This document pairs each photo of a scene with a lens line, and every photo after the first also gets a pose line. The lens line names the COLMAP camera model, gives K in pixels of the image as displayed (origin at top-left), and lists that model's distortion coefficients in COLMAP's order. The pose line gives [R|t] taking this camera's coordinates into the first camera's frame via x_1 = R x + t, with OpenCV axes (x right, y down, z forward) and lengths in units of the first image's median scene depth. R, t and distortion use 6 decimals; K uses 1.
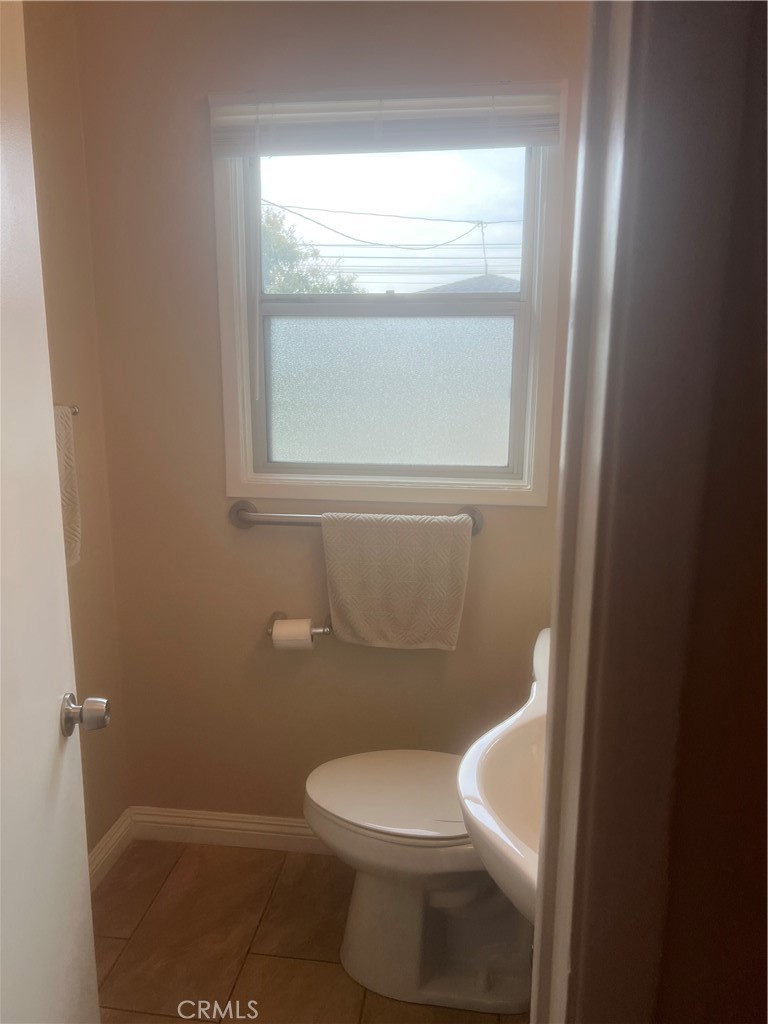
lens RADIAL K [[749.1, 0, 383.3], [0, 749.1, 519.5], [0, 0, 1]] dist [0.030352, -0.002034]
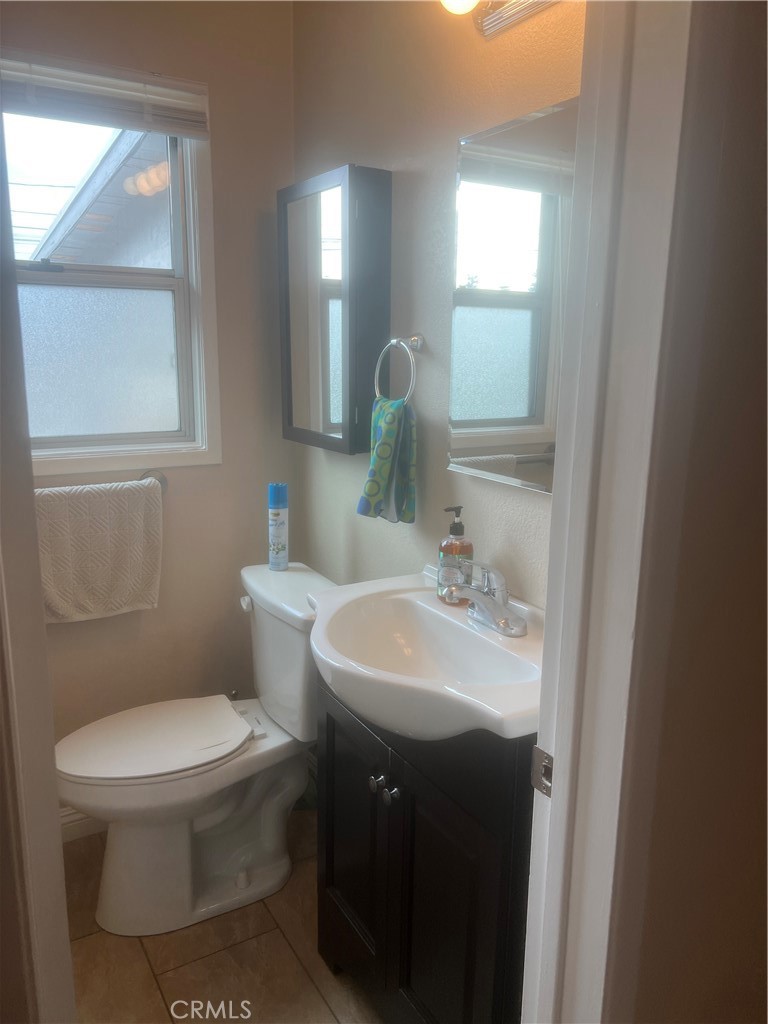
lens RADIAL K [[765.3, 0, 384.0], [0, 765.3, 512.0], [0, 0, 1]] dist [0.045638, -0.050950]
pose [[0.782321, -0.132537, 0.608611, -0.300386], [0.120186, 0.990858, 0.061288, 0.013870], [-0.611170, 0.025200, 0.791098, -0.054334]]
